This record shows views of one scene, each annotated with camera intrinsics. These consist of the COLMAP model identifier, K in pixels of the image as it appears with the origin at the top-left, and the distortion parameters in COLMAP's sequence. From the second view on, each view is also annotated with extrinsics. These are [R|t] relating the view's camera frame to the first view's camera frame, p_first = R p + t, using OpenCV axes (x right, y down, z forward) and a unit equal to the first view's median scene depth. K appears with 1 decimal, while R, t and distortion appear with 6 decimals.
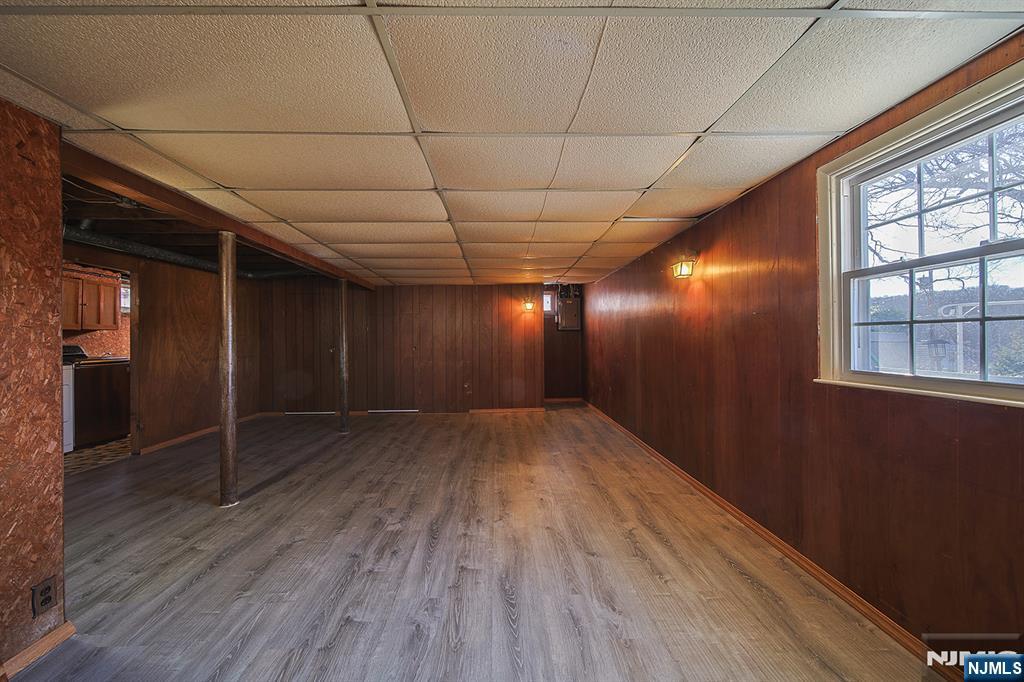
lens RADIAL K [[393.2, 0, 512.8], [0, 393.2, 350.9], [0, 0, 1]] dist [-0.000889, -0.000468]
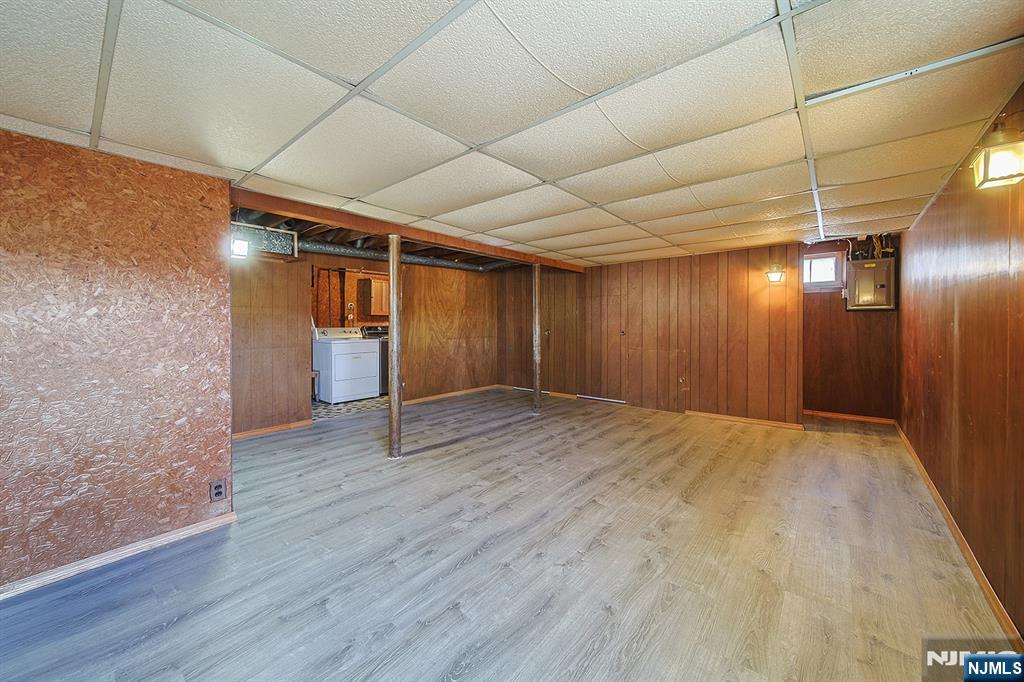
lens RADIAL K [[388.8, 0, 511.0], [0, 388.8, 337.6], [0, 0, 1]] dist [-0.000189, -0.000228]
pose [[0.732054, 0.031905, -0.680499, 0.326118], [-0.023771, 0.999491, 0.021289, -0.016799], [0.680832, 0.000592, 0.732440, 0.324227]]
